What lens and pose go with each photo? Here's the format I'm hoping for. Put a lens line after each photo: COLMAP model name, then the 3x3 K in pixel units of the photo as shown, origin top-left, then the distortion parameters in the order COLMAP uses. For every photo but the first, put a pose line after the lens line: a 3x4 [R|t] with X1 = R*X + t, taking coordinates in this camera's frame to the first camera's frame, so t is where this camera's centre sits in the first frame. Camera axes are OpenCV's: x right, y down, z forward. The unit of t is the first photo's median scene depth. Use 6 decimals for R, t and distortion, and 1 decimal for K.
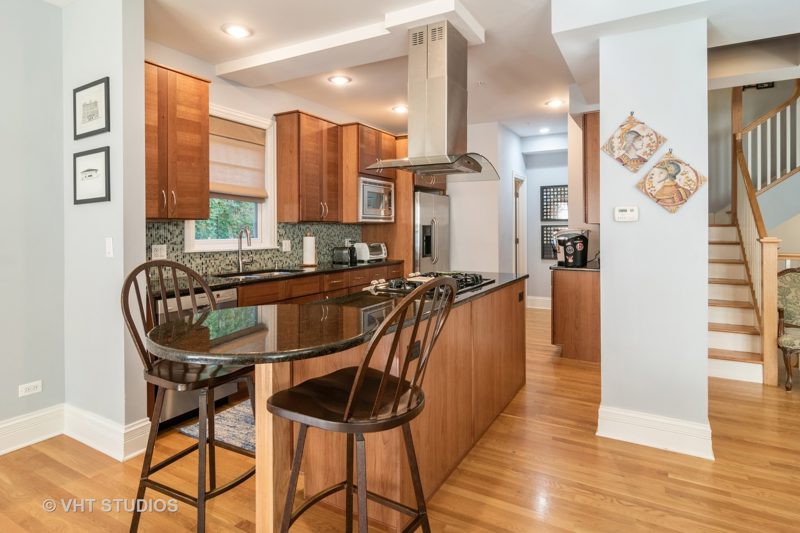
lens RADIAL K [[434.3, 0, 397.2], [0, 434.3, 236.9], [0, 0, 1]] dist [0.007063, 0.001491]
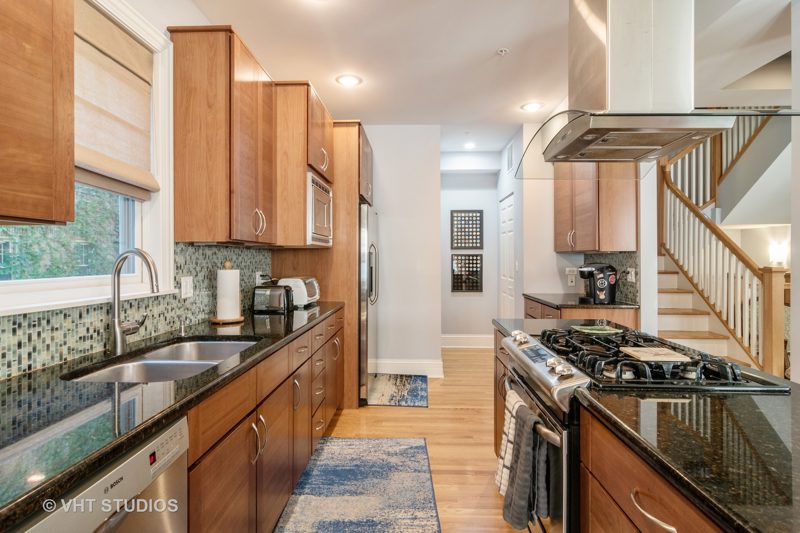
lens RADIAL K [[434.3, 0, 399.1], [0, 434.3, 260.7], [0, 0, 1]] dist [0.007063, 0.001491]
pose [[0.891786, 0.000984, 0.452456, -0.270934], [0.006758, 0.999857, -0.015494, -0.001808], [-0.452406, 0.016875, 0.891652, 0.429421]]
